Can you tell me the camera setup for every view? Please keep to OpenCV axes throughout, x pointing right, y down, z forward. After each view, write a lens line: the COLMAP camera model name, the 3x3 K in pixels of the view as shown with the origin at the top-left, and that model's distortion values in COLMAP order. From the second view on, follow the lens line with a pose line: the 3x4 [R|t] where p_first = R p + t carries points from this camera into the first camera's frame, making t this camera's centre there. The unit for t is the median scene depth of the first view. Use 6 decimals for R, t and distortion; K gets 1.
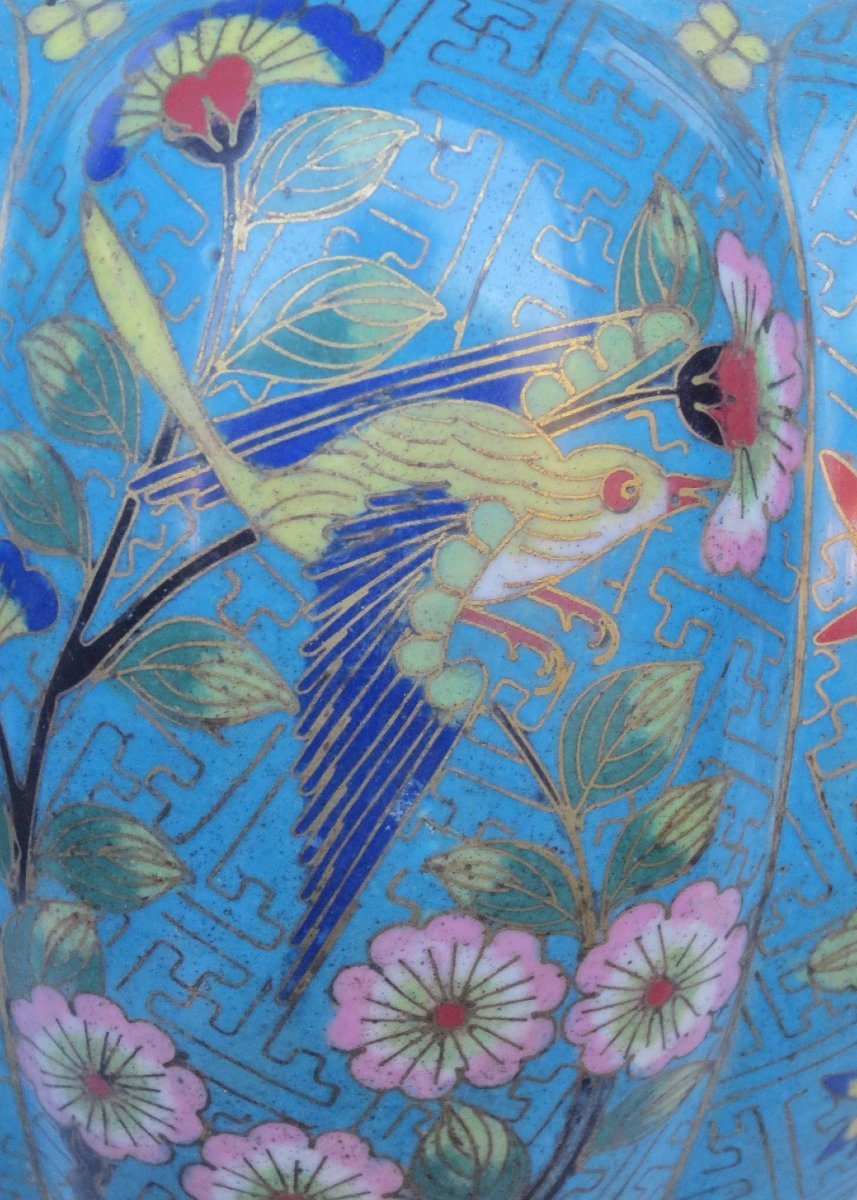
lens RADIAL K [[1401.0, 0, 428.5], [0, 1401.0, 600.0], [0, 0, 1]] dist [-0.002021, 0.001088]
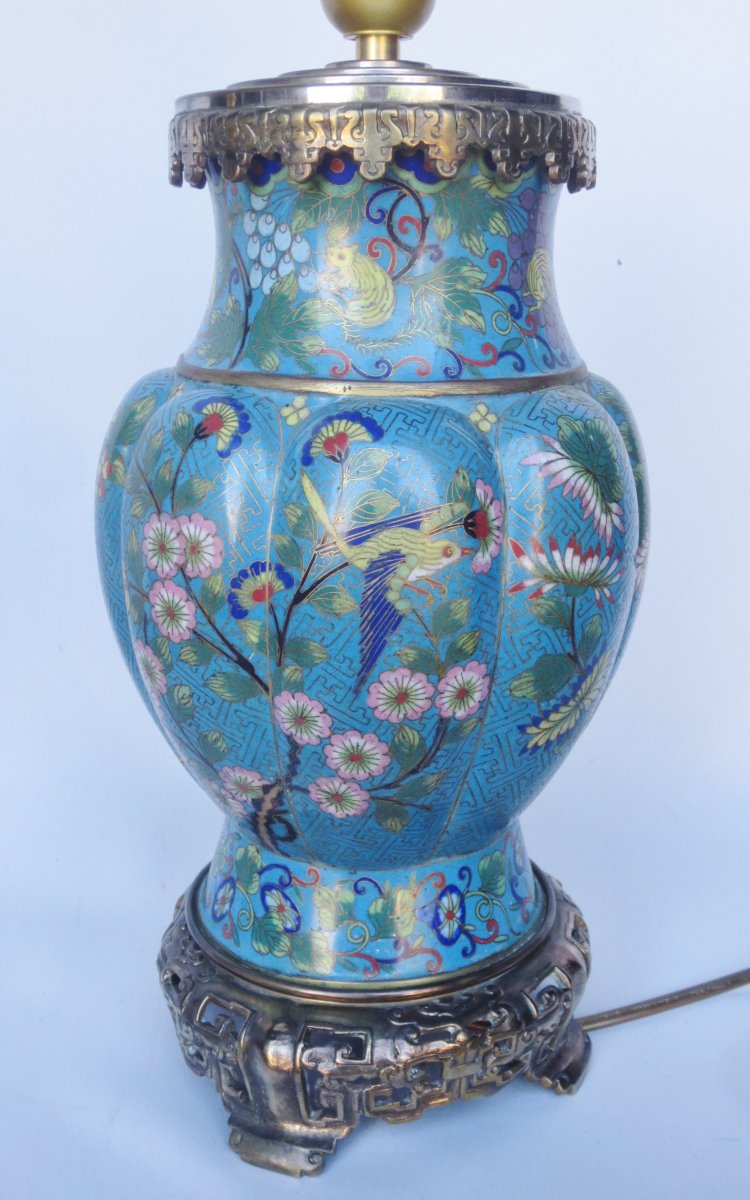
lens RADIAL K [[1710.5, 0, 375.0], [0, 1710.5, 600.0], [0, 0, 1]] dist [-0.009082, -0.013162]
pose [[0.999421, 0.003833, -0.033807, 0.095447], [-0.002498, 0.999219, 0.039427, -0.123198], [0.033931, -0.039320, 0.998650, -3.394015]]
